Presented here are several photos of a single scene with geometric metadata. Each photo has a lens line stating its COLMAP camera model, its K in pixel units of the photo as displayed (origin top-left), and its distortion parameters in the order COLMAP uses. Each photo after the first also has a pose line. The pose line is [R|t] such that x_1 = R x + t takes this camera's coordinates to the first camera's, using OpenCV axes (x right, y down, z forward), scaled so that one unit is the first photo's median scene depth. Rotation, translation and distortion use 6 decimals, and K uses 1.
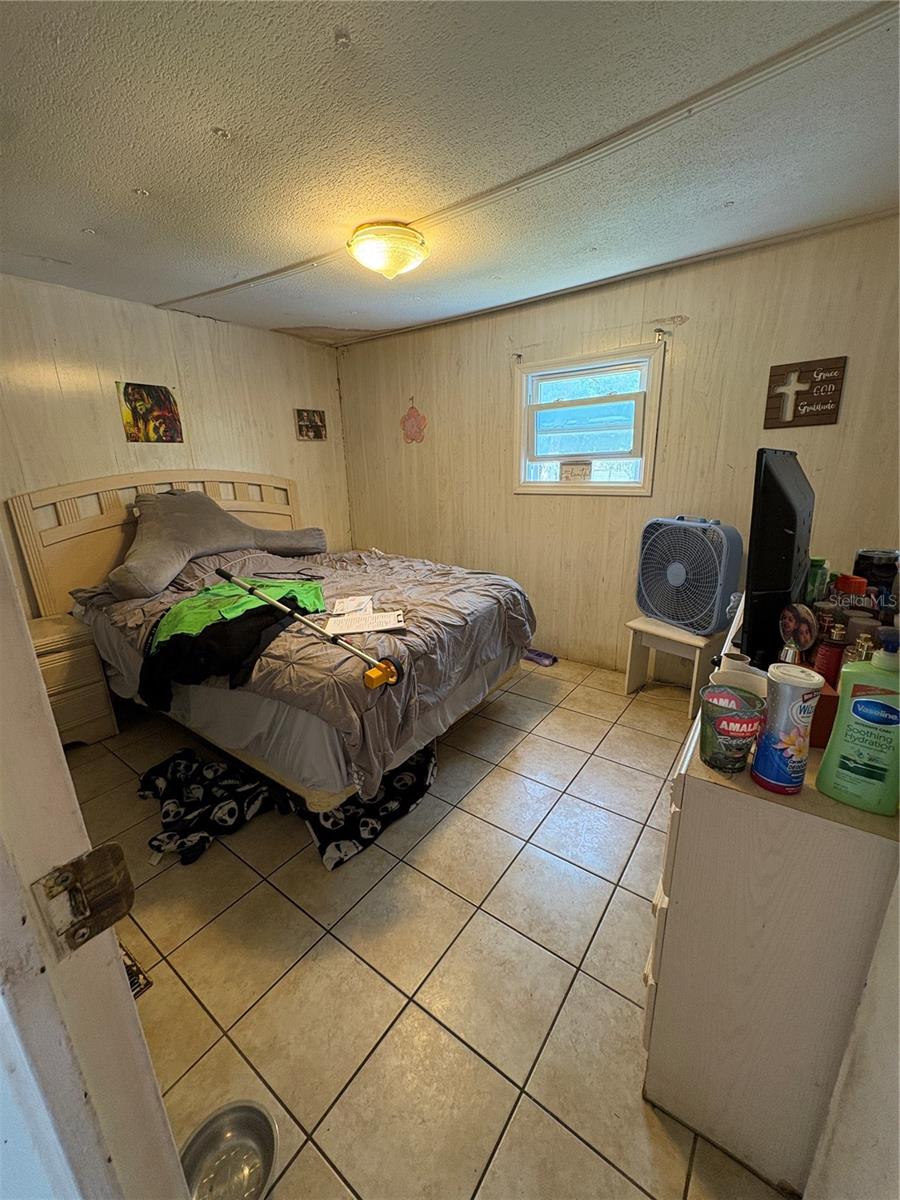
lens RADIAL K [[484.4, 0, 441.8], [0, 484.4, 604.3], [0, 0, 1]] dist [-0.002593, -0.000196]
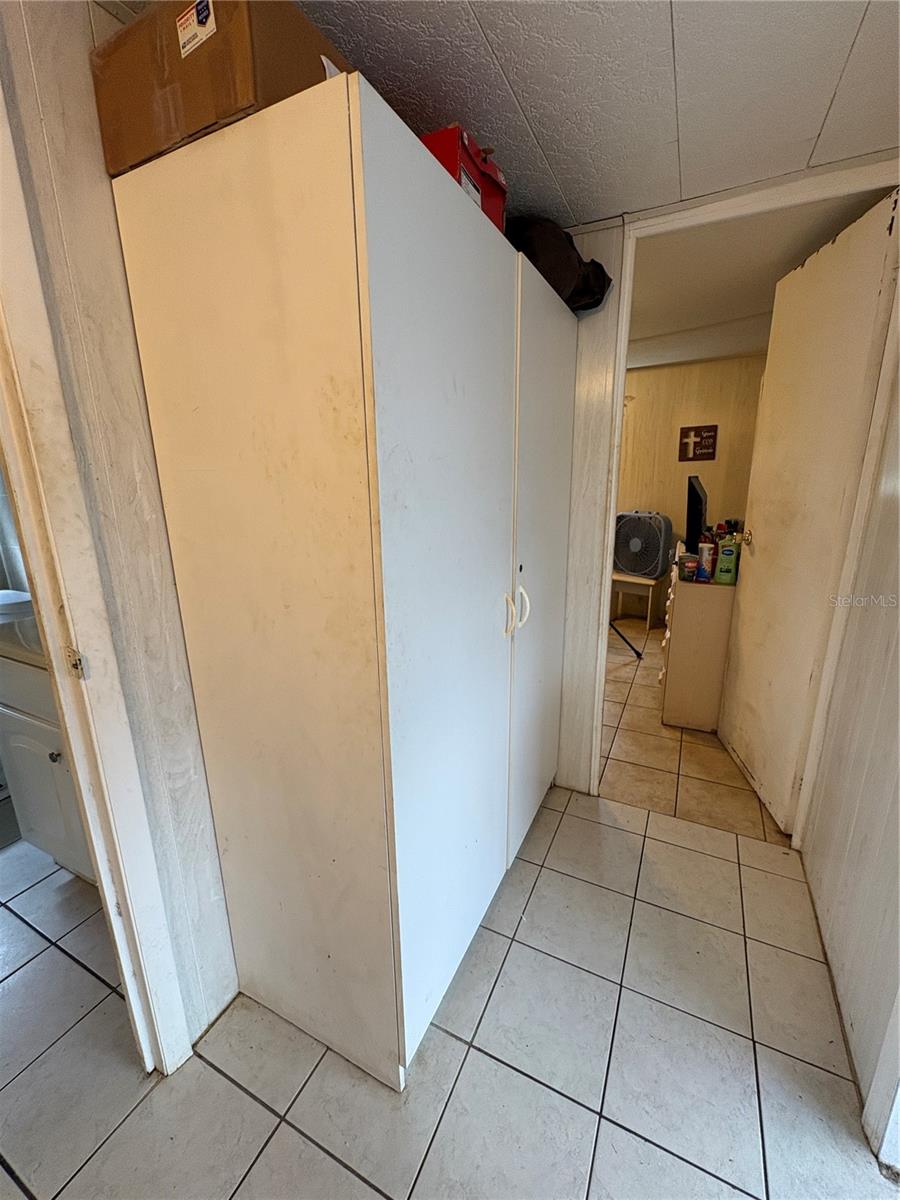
lens RADIAL K [[484.4, 0, 448.9], [0, 484.4, 599.2], [0, 0, 1]] dist [-0.002593, -0.000196]
pose [[0.985902, -0.036269, 0.163345, -0.458896], [0.042190, 0.998567, -0.032921, 0.161544], [-0.161917, 0.039349, 0.986020, -0.578042]]
